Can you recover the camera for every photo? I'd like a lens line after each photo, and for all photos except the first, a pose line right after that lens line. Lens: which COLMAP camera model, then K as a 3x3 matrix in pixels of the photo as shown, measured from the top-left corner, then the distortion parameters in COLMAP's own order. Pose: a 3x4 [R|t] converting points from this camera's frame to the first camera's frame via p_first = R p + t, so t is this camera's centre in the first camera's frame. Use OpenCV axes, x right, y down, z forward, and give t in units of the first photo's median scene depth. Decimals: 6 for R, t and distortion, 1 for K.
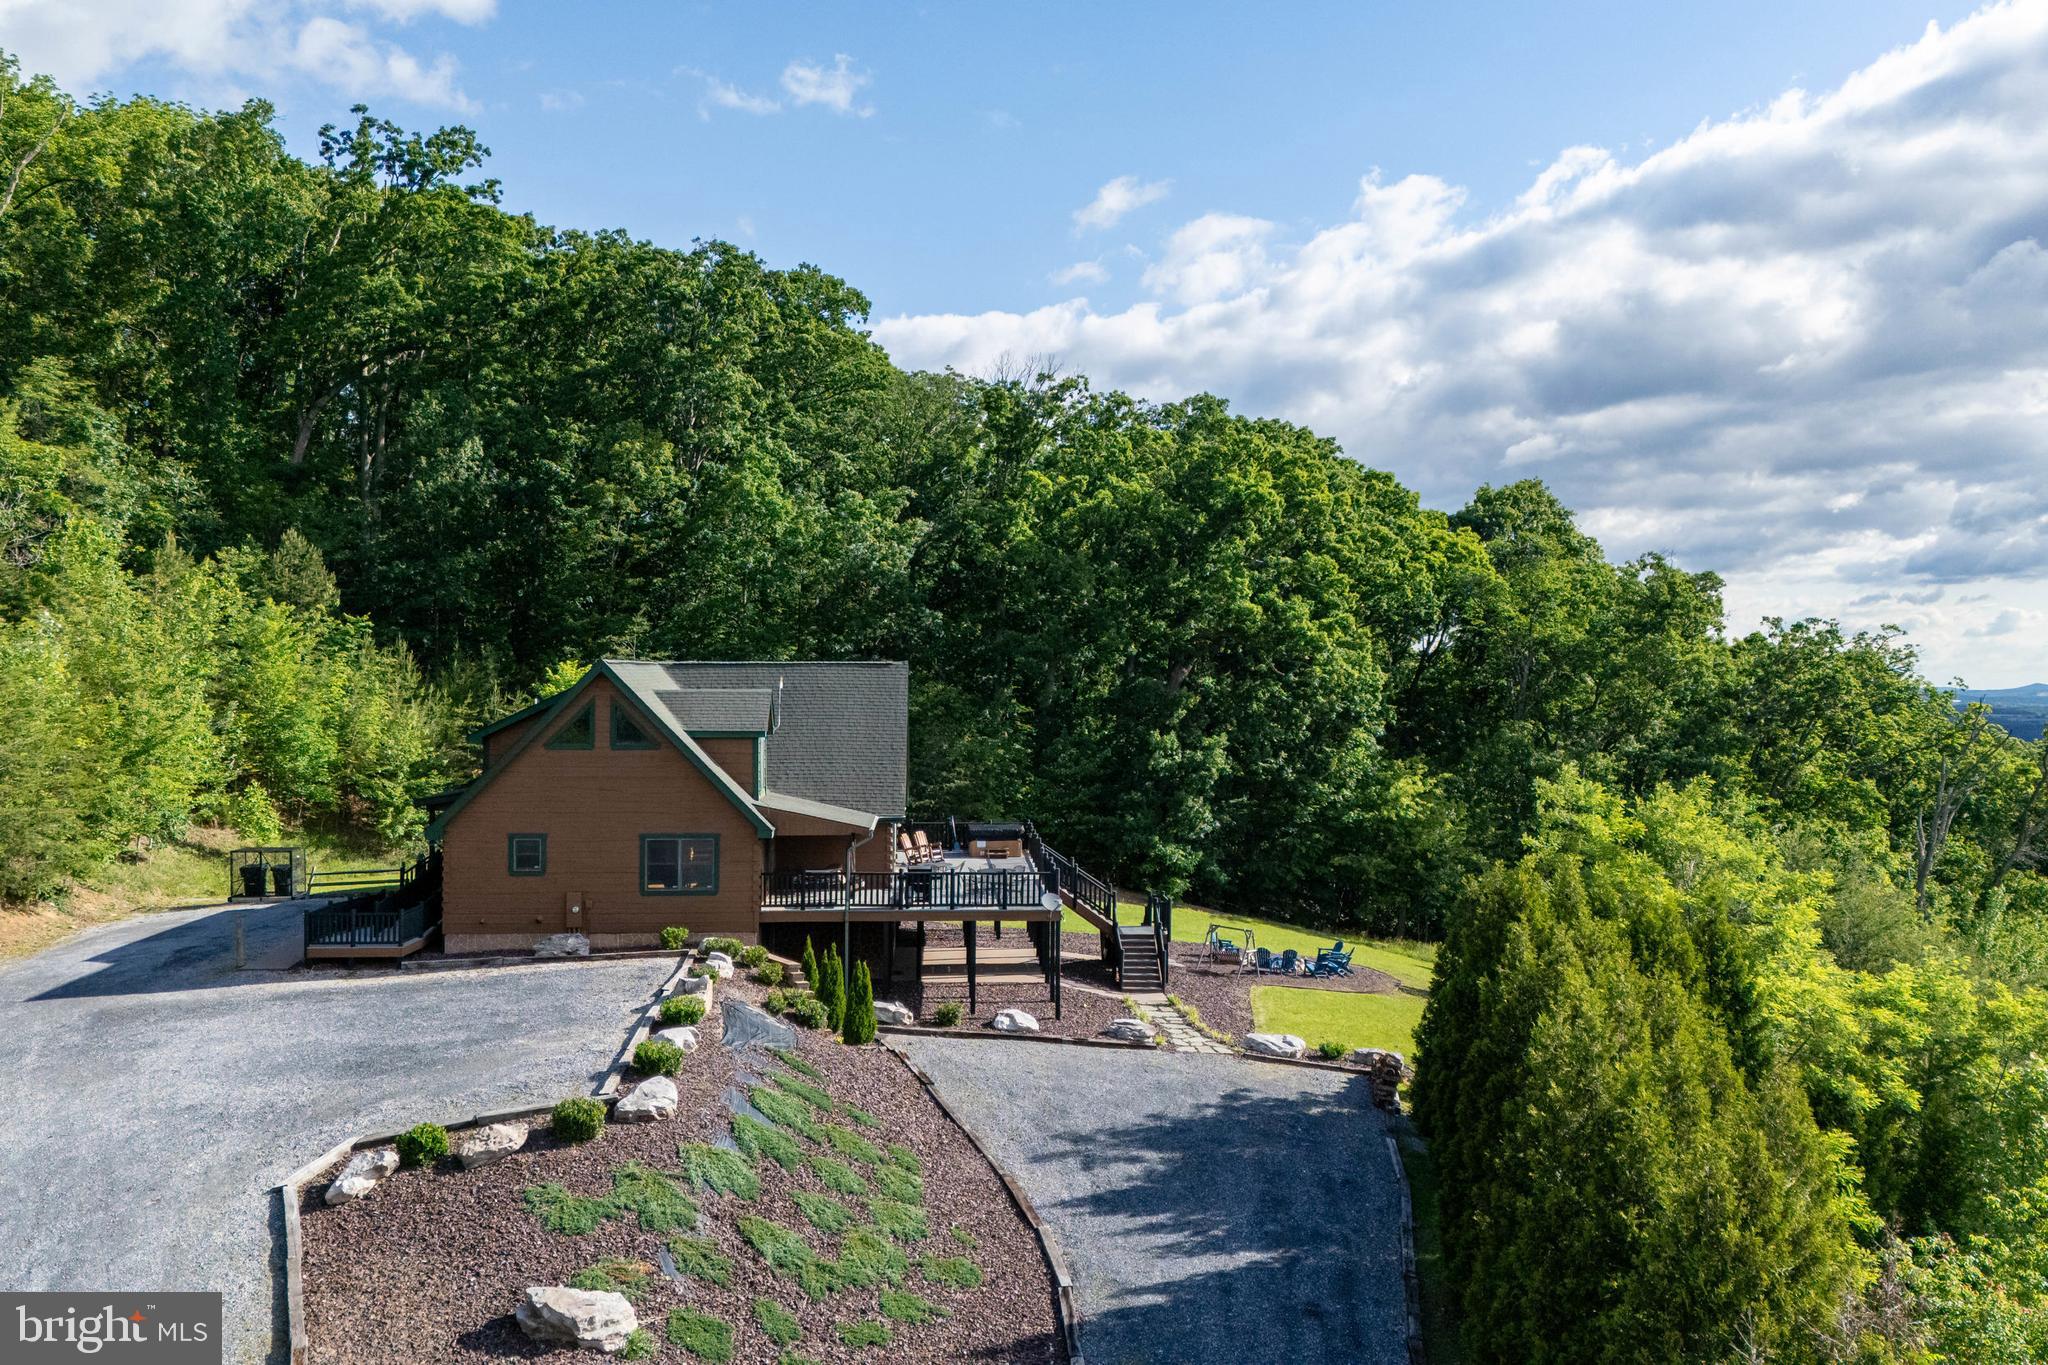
lens RADIAL K [[1755.6, 0, 1024.0], [0, 1755.6, 682.5], [0, 0, 1]] dist [0.147384, -0.292811]
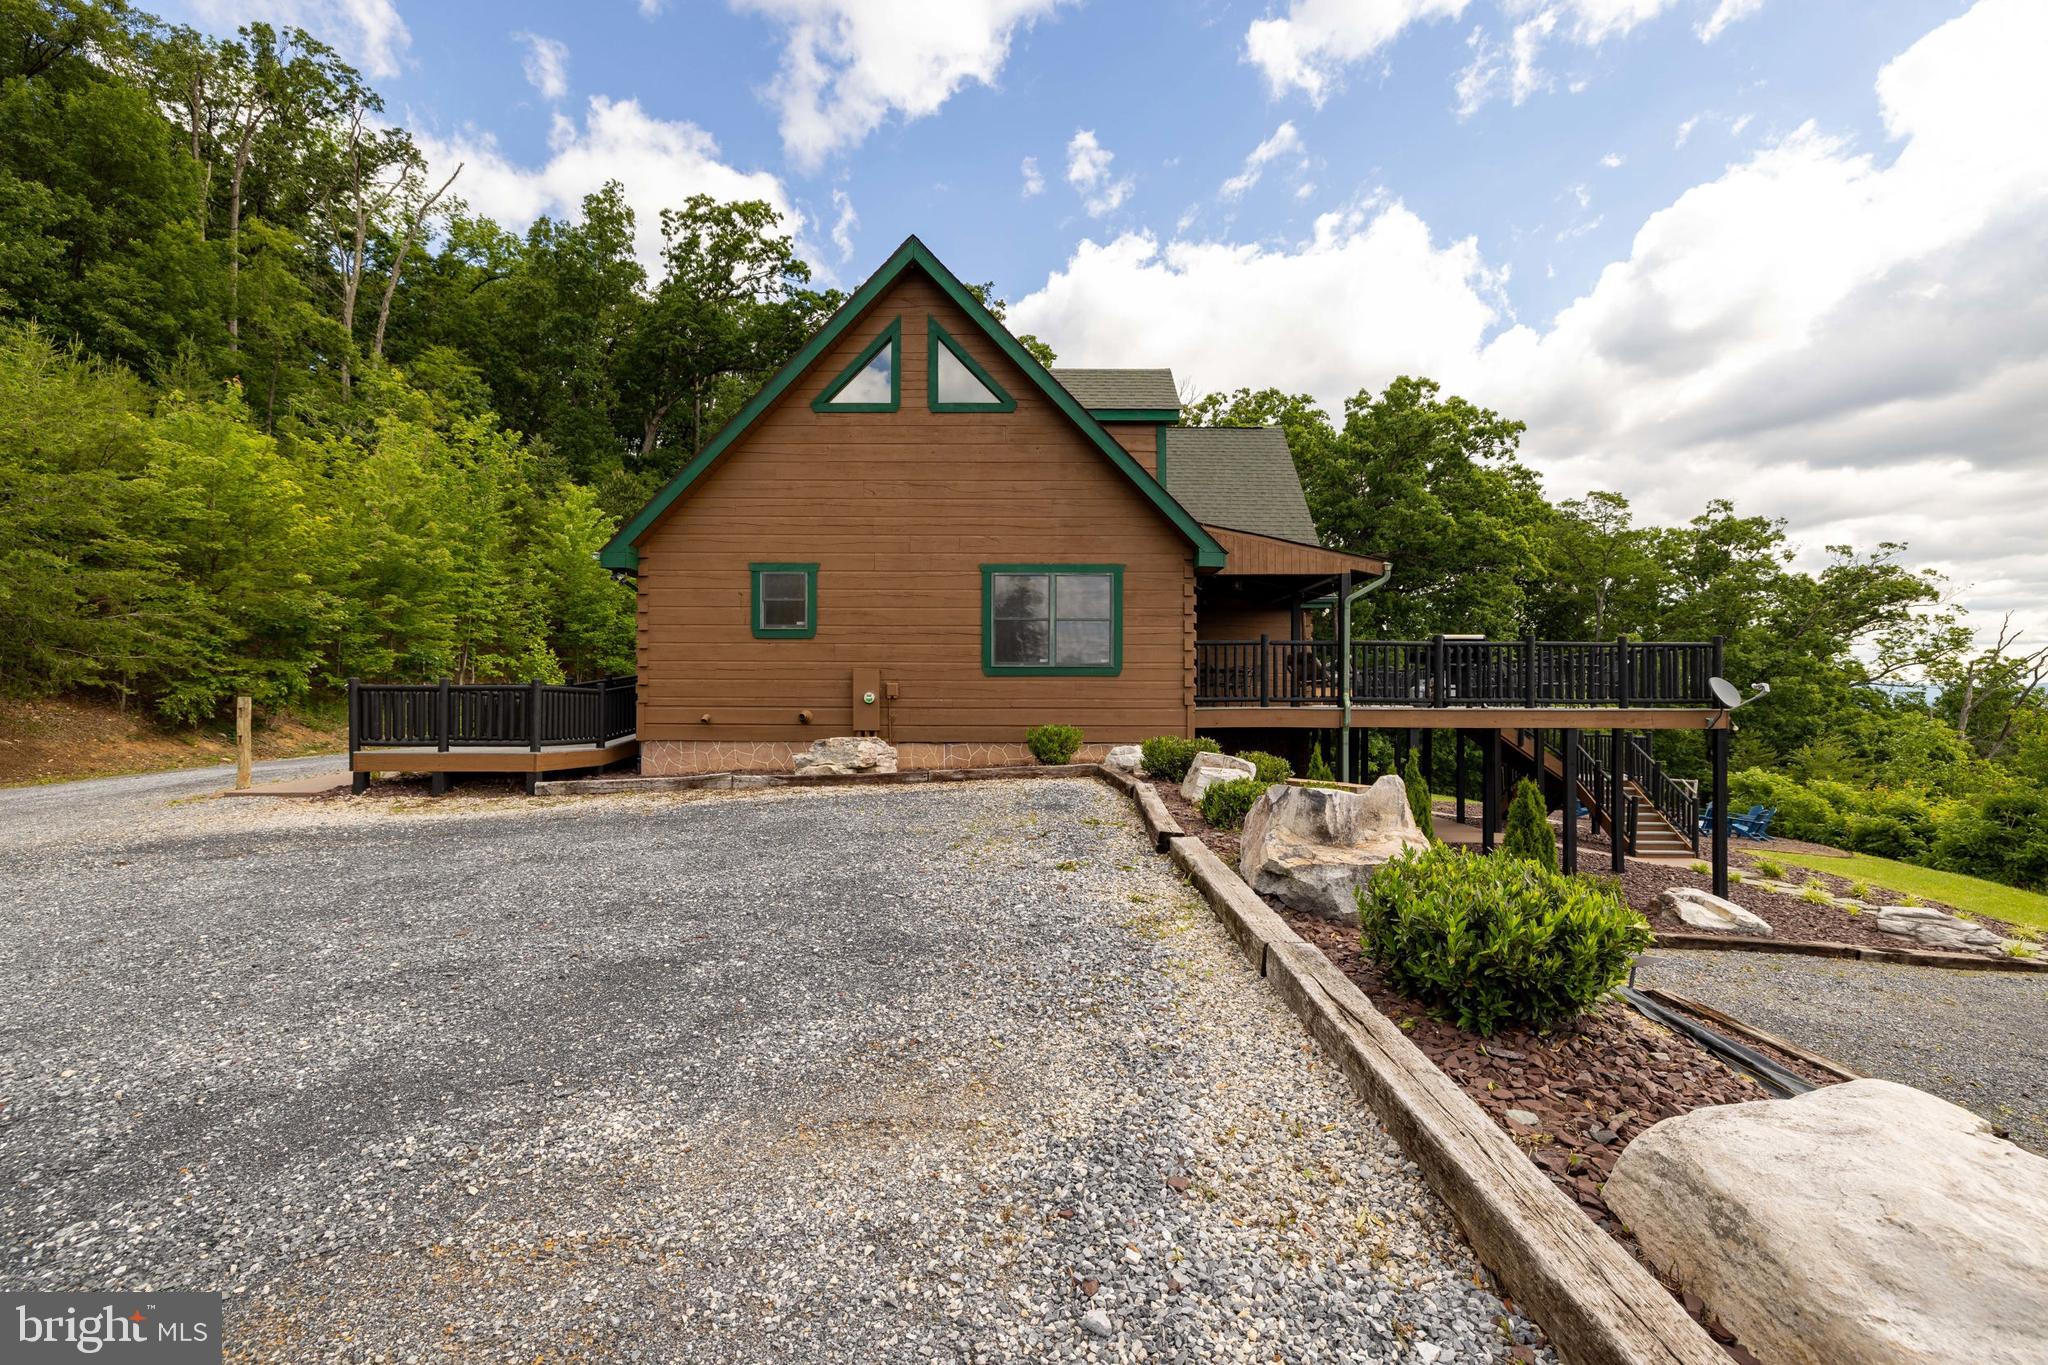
lens RADIAL K [[852.1, 0, 1024.0], [0, 852.1, 682.5], [0, 0, 1]] dist [0.000483, -0.000067]
pose [[0.999547, -0.001153, -0.030061, -0.195951], [0.000406, 0.999691, -0.024851, 0.129517], [0.030081, 0.024828, 0.999239, 0.733494]]
